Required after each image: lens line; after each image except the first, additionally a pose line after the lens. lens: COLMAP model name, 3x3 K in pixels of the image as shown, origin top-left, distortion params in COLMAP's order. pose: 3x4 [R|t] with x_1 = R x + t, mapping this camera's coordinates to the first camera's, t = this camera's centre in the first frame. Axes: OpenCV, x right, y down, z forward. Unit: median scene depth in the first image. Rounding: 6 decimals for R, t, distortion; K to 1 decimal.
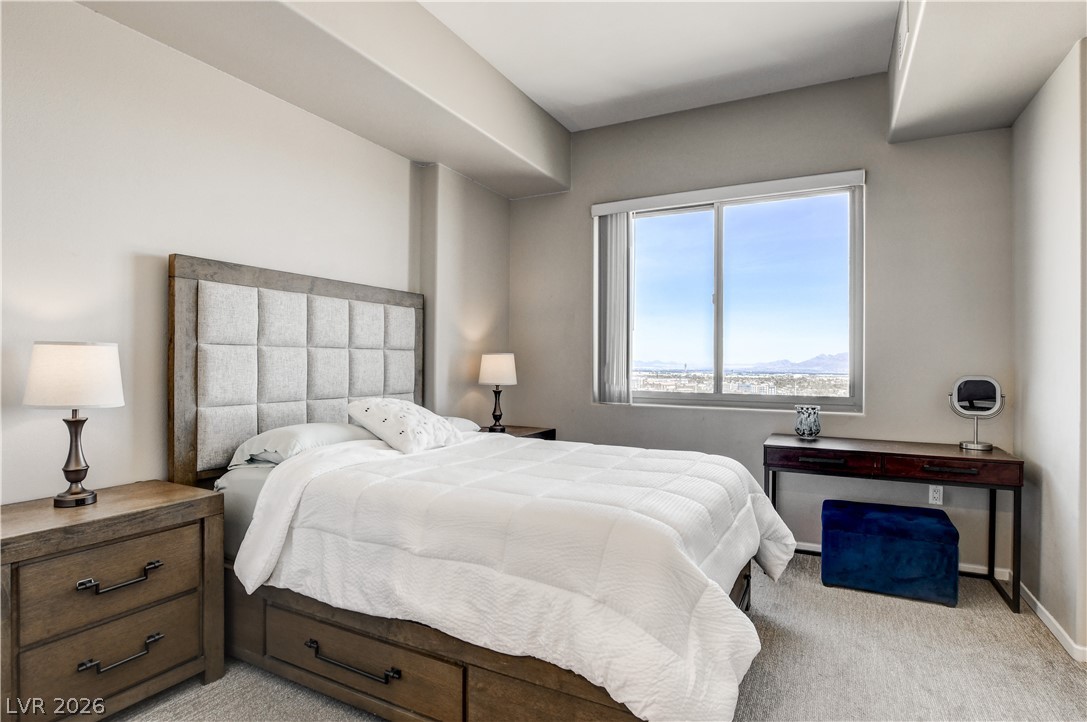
lens RADIAL K [[540.5, 0, 547.0], [0, 540.5, 362.4], [0, 0, 1]] dist [-0.024677, 0.004470]
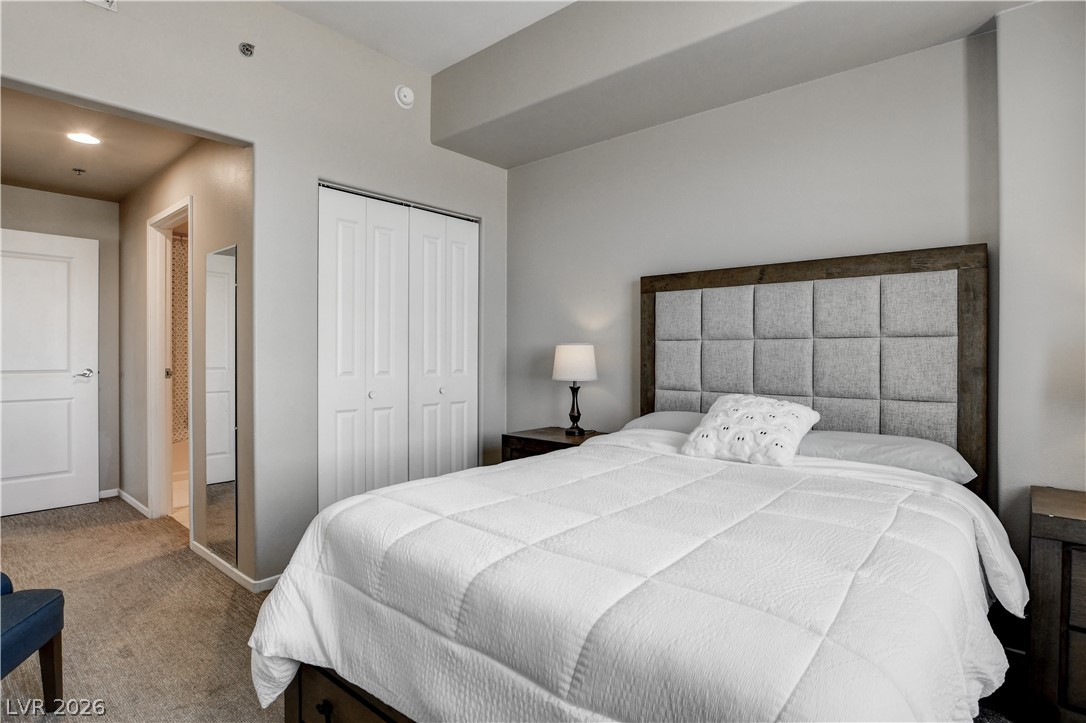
lens RADIAL K [[540.0, 0, 548.3], [0, 540.0, 344.9], [0, 0, 1]] dist [-0.024677, 0.004470]
pose [[-0.210593, -0.012774, -0.977490, 0.789397], [0.000506, 0.999913, -0.013176, -0.007327], [0.977574, -0.003270, -0.210568, 1.137621]]
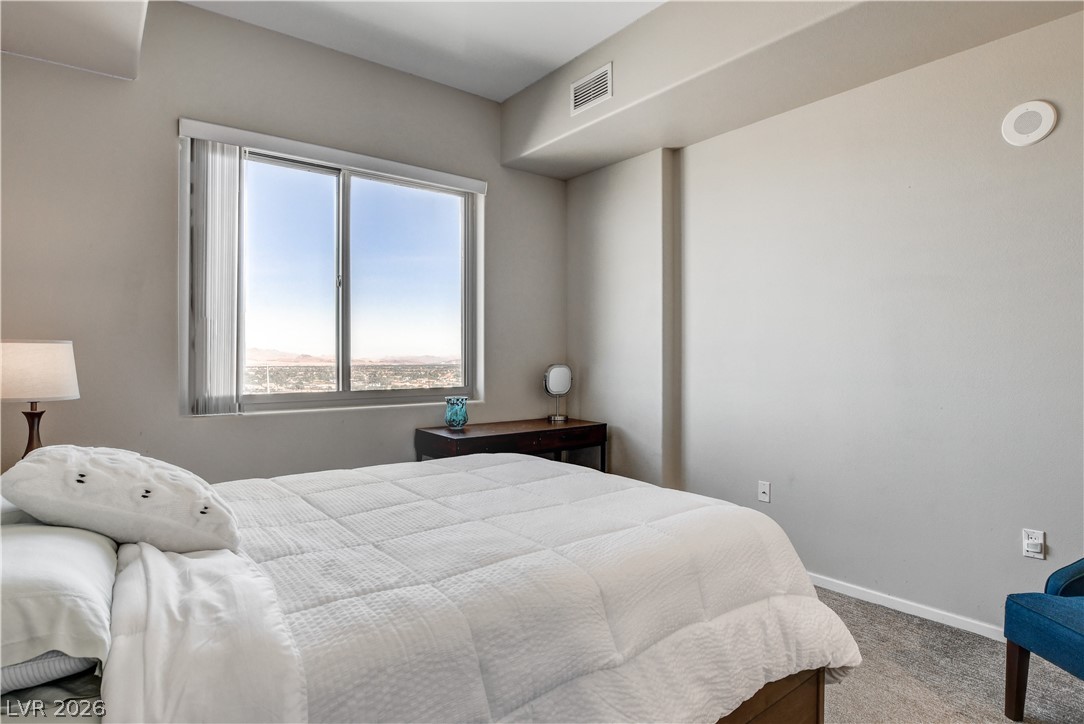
lens RADIAL K [[570.1, 0, 521.5], [0, 570.1, 360.5], [0, 0, 1]] dist [-0.012977, 0.003026]
pose [[0.433617, -0.013351, 0.900998, -0.372661], [0.003448, 0.999907, 0.013157, -0.002871], [-0.901091, -0.002599, 0.433623, 0.343666]]
